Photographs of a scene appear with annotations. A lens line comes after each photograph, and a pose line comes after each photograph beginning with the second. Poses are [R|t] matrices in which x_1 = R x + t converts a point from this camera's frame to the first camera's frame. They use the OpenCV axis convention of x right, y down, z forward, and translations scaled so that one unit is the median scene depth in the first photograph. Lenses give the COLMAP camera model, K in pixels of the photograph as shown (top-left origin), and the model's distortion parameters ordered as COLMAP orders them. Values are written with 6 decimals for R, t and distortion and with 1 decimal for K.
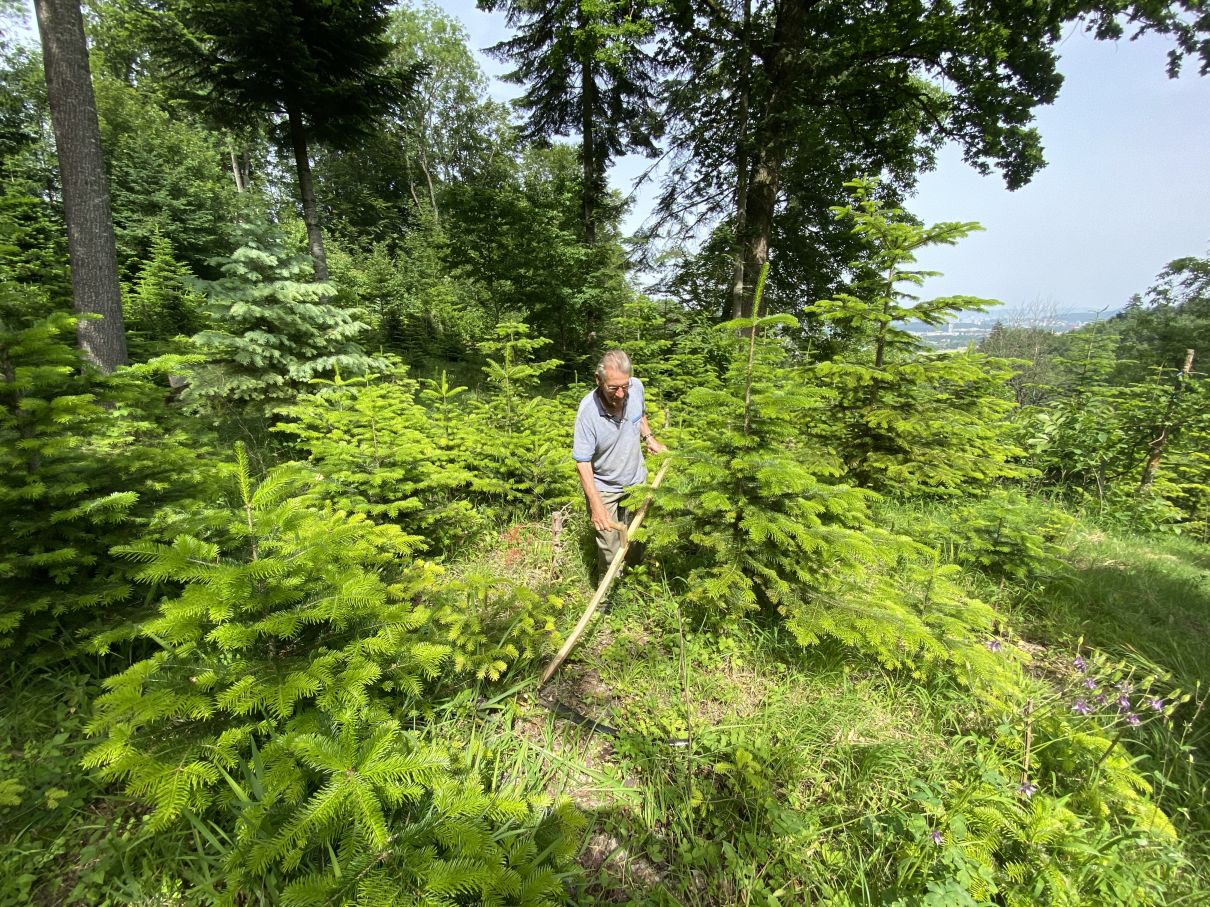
lens RADIAL K [[489.3, 0, 605.0], [0, 489.3, 453.5], [0, 0, 1]] dist [0.000438, -0.012571]
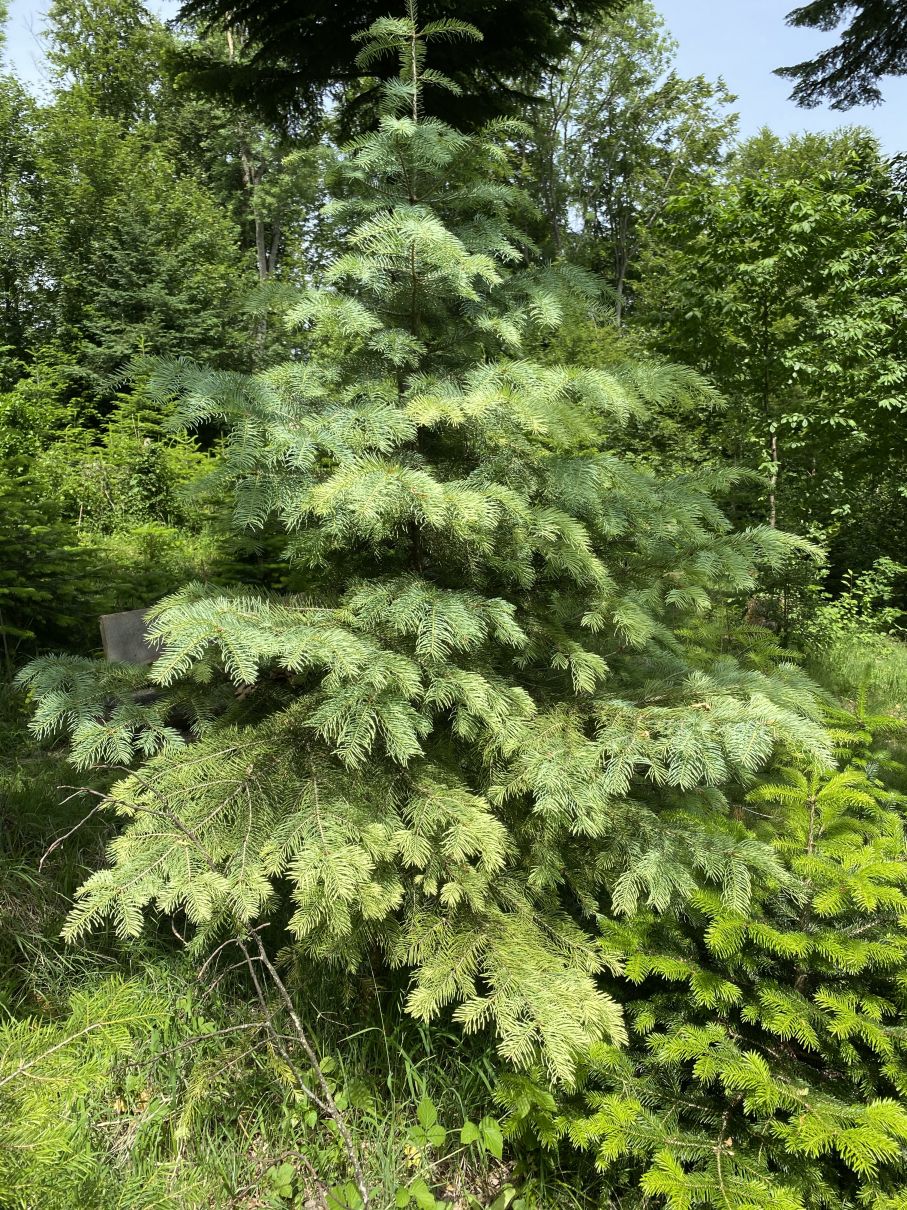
lens RADIAL K [[902.1, 0, 453.5], [0, 902.1, 605.0], [0, 0, 1]] dist [-0.000984, -0.000651]
pose [[0.924058, 0.033450, -0.380786, -0.115379], [-0.080613, 0.990813, -0.108588, -0.042829], [0.373655, 0.131038, 0.918265, 0.137427]]
